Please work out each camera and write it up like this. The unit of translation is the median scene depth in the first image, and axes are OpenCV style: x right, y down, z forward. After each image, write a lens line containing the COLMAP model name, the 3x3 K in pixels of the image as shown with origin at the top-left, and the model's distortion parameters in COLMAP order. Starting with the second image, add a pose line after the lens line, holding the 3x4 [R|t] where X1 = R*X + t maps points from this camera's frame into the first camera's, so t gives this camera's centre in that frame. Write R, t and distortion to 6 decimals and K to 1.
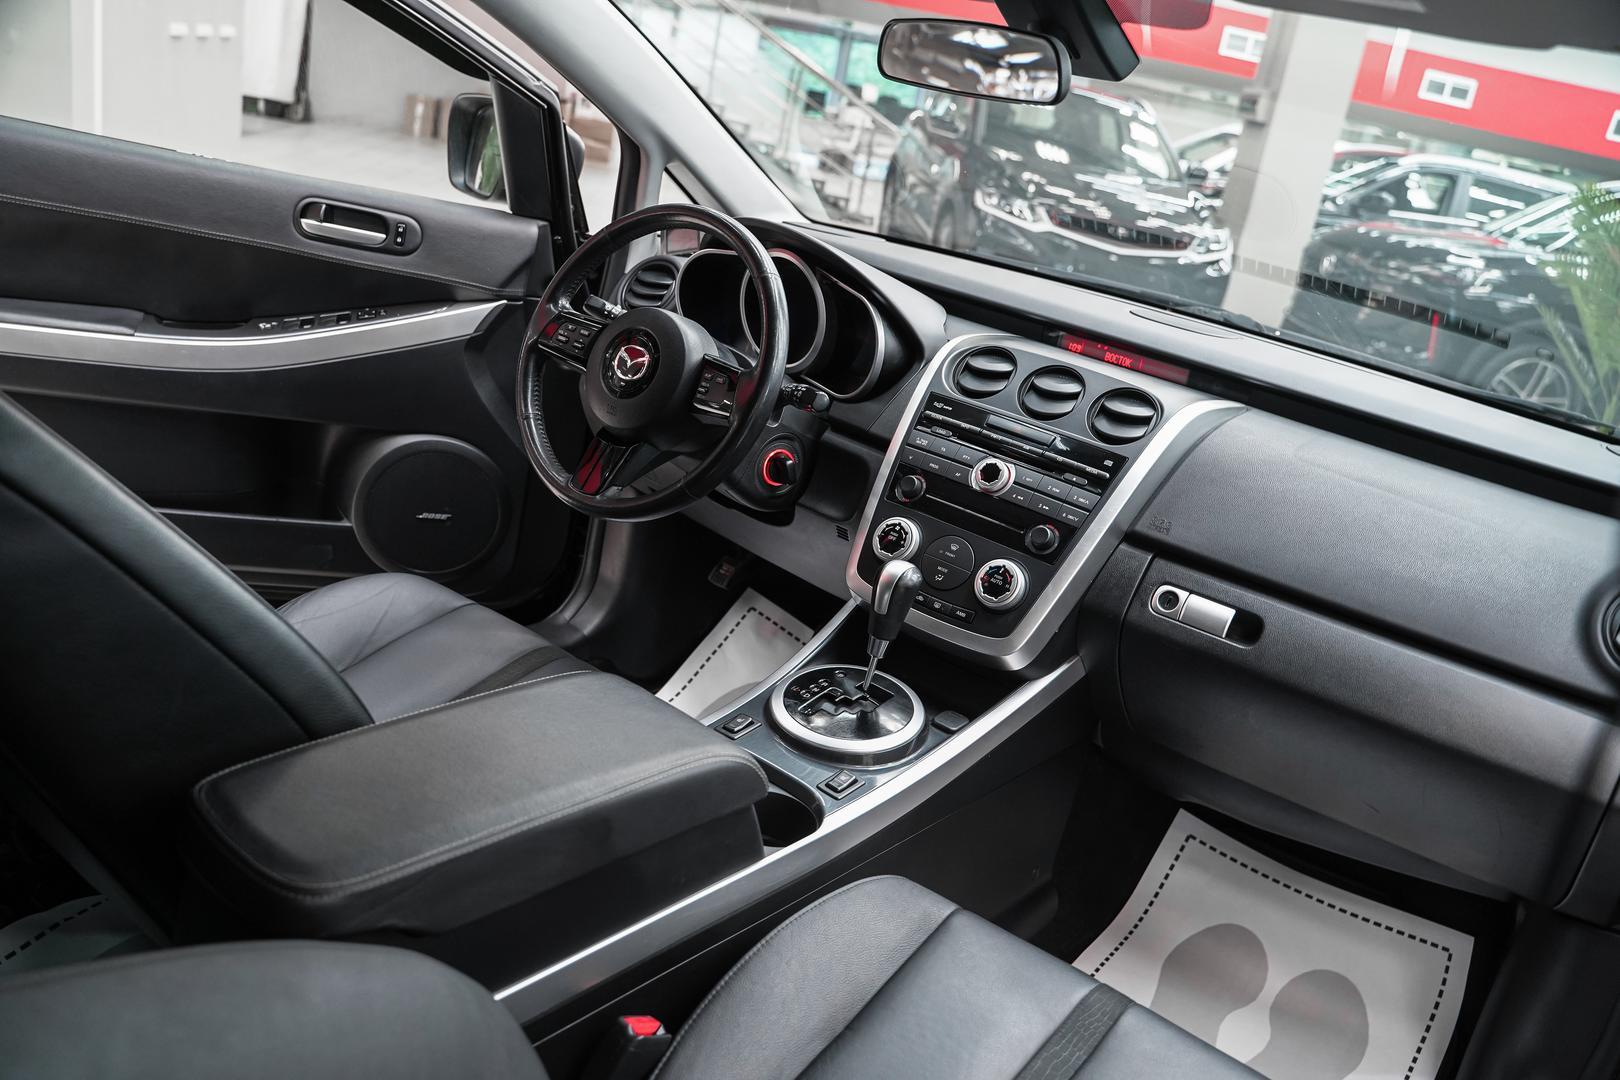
lens RADIAL K [[1309.4, 0, 810.0], [0, 1309.4, 540.0], [0, 0, 1]] dist [-0.112917, 0.087621]
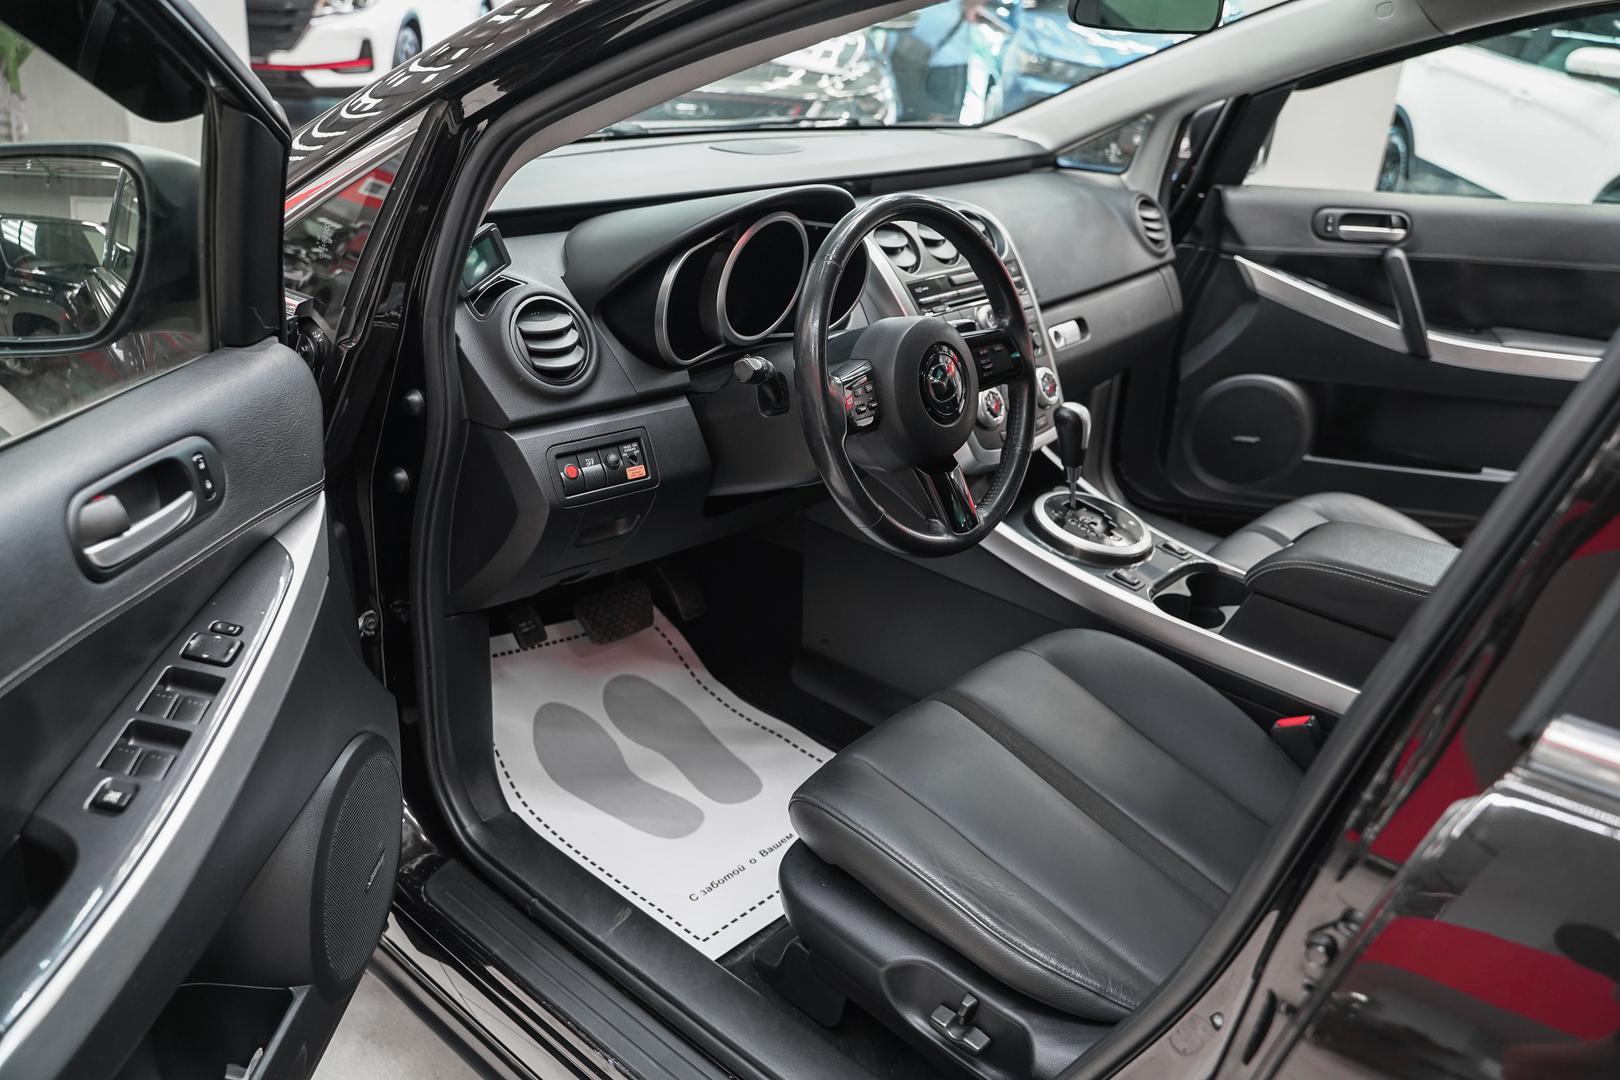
lens RADIAL K [[1309.4, 0, 810.0], [0, 1309.4, 540.0], [0, 0, 1]] dist [-0.112917, 0.087621]
pose [[0.061255, -0.568546, 0.820368, -0.914832], [0.272016, 0.800309, 0.534334, -0.537873], [-0.960341, 0.190422, 0.203677, 0.883990]]
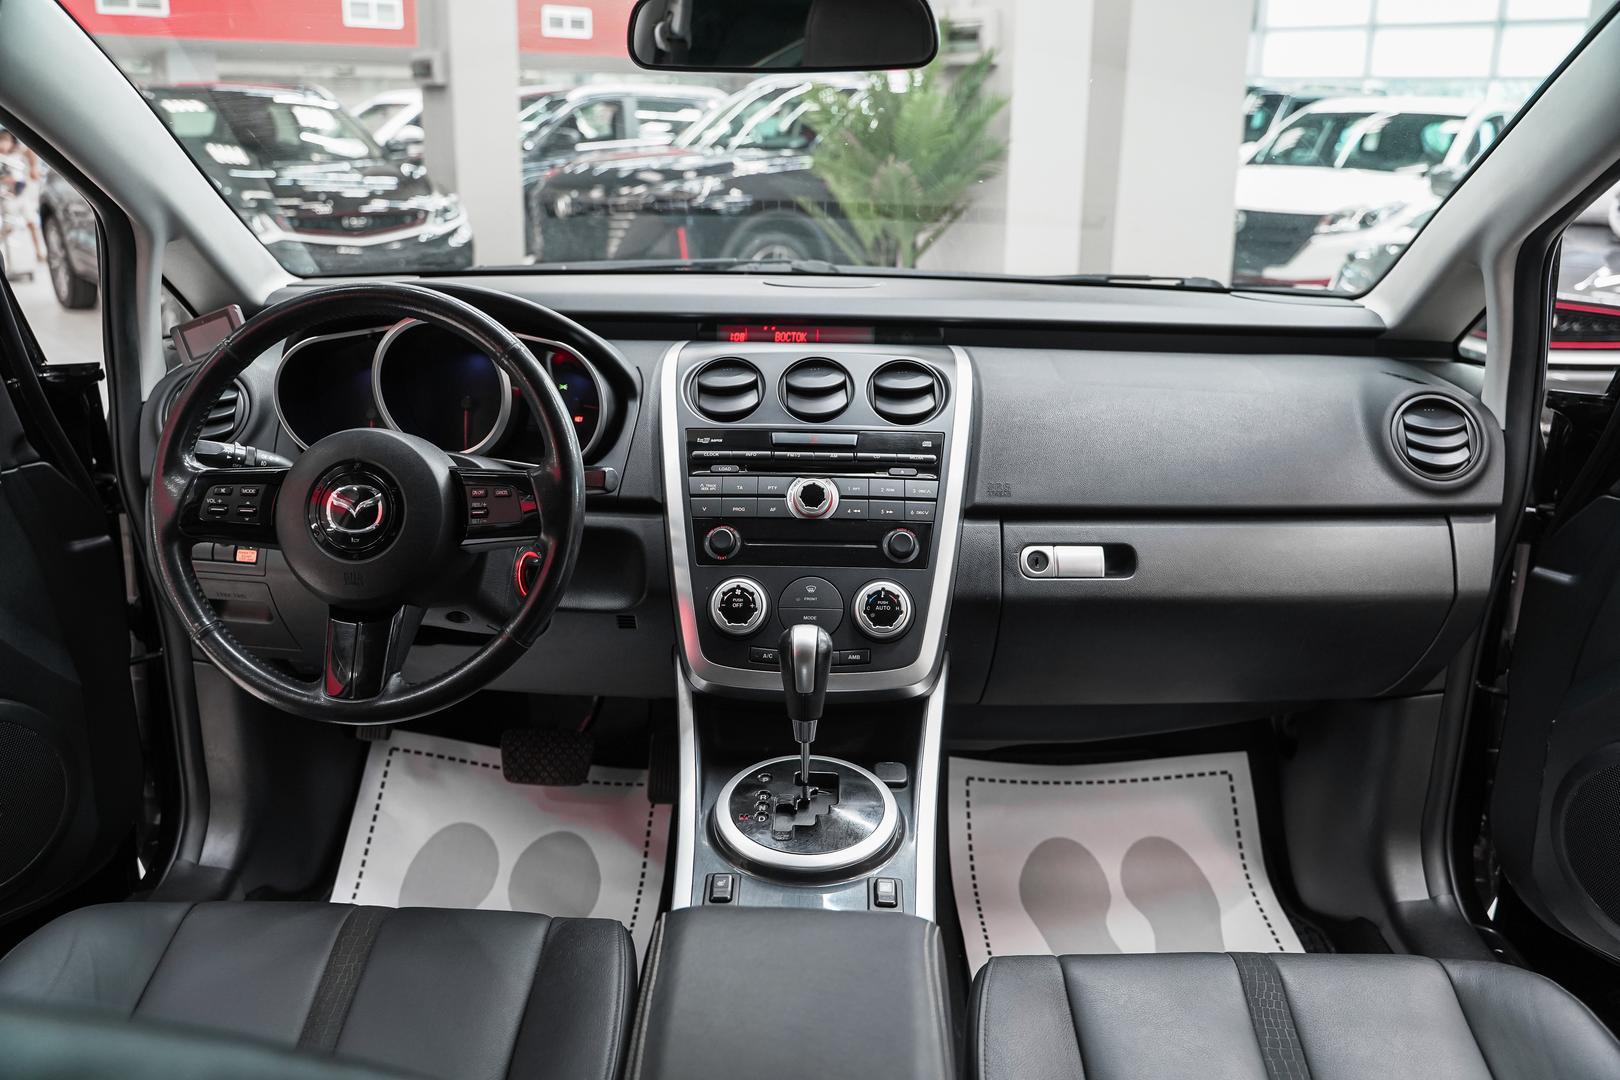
lens RADIAL K [[1309.4, 0, 810.0], [0, 1309.4, 540.0], [0, 0, 1]] dist [-0.112917, 0.087621]
pose [[0.789969, -0.333915, 0.514247, -0.301871], [0.321386, 0.939754, 0.116506, -0.117016], [-0.522168, 0.073235, 0.849692, 0.235609]]
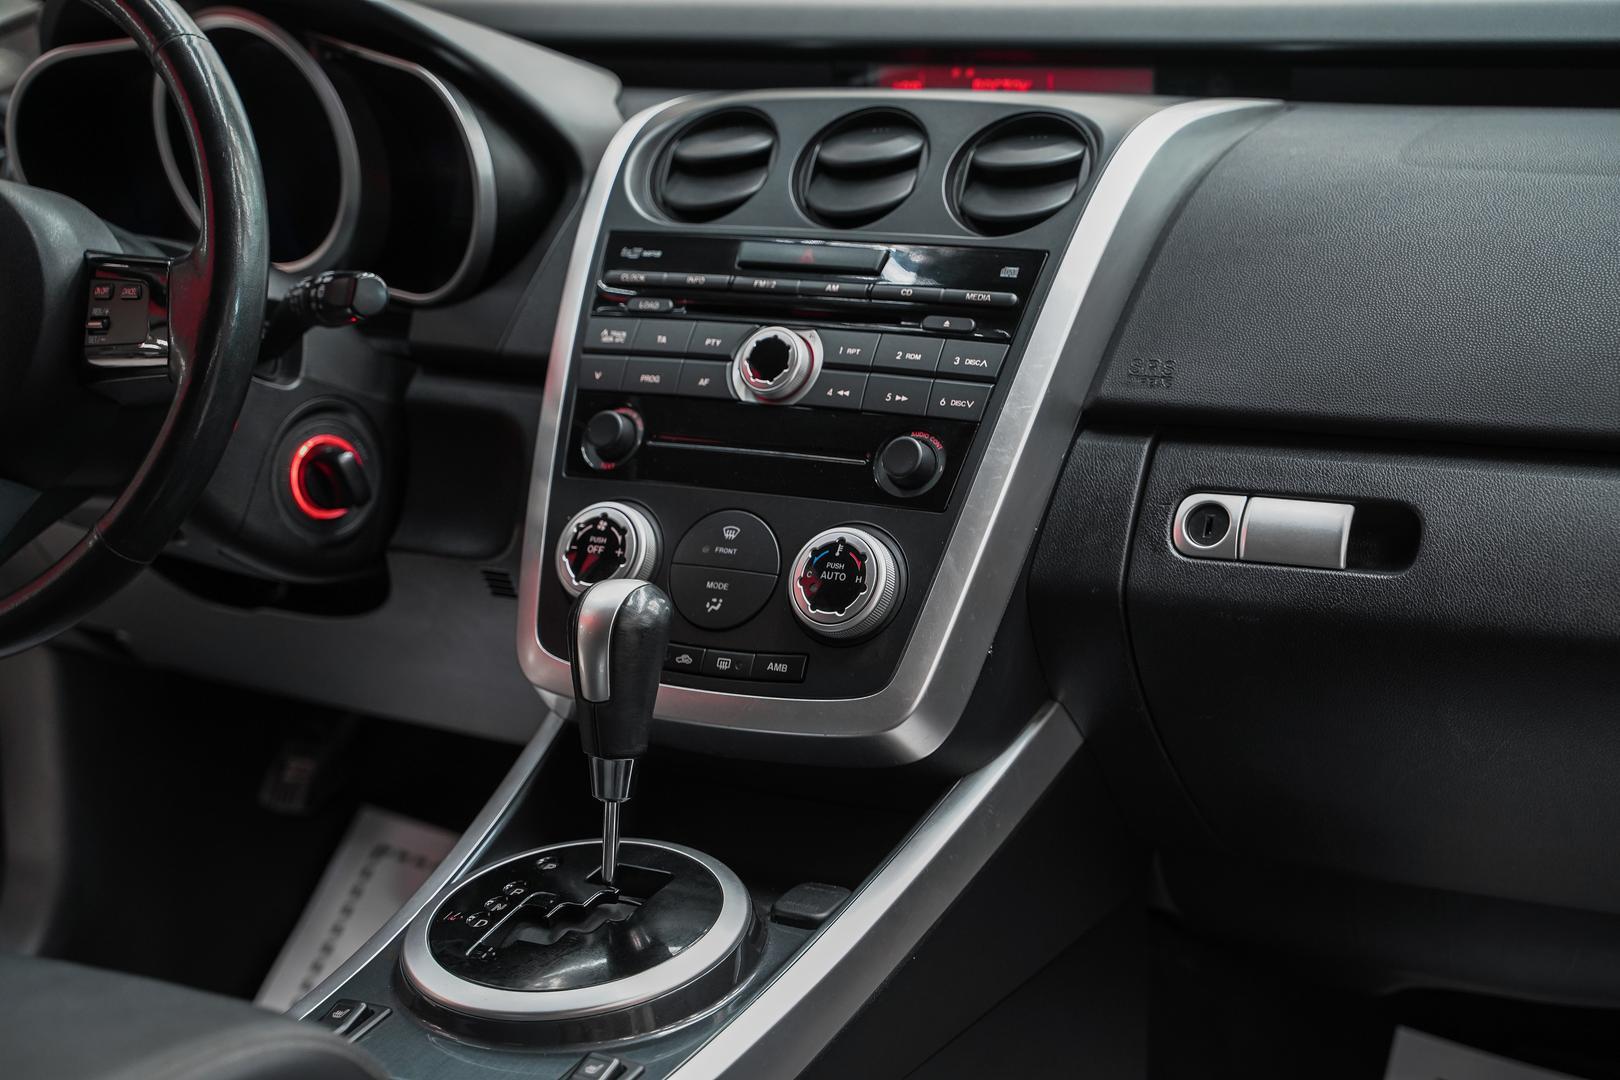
lens RADIAL K [[2814.5, 0, 810.0], [0, 2814.5, 540.0], [0, 0, 1]] dist [0.201785, 0.116807]
pose [[0.966559, -0.234963, 0.102746, 0.032733], [0.242750, 0.967475, -0.071165, 0.077661], [-0.082683, 0.093727, 0.992159, 0.022241]]
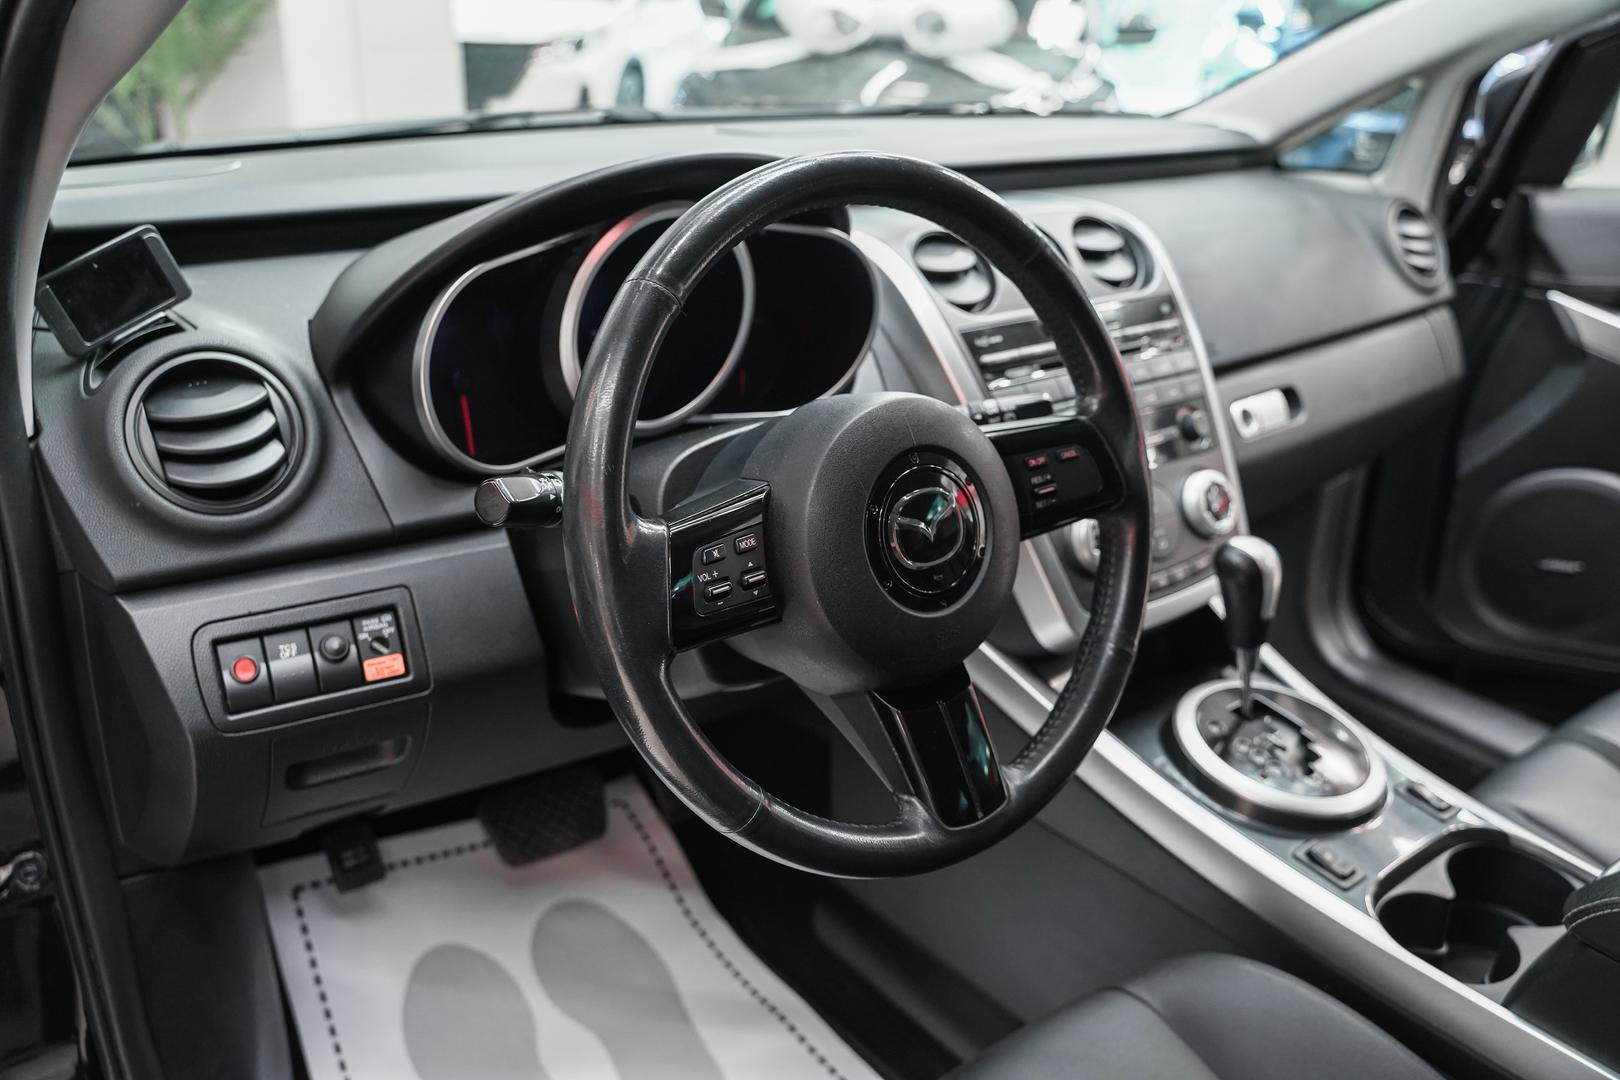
lens RADIAL K [[1309.4, 0, 810.0], [0, 1309.4, 540.0], [0, 0, 1]] dist [-0.112917, 0.087621]
pose [[0.244513, -0.532301, 0.810475, -0.496711], [0.339307, 0.829971, 0.442739, -0.333534], [-0.908341, 0.166744, 0.383552, 0.825393]]
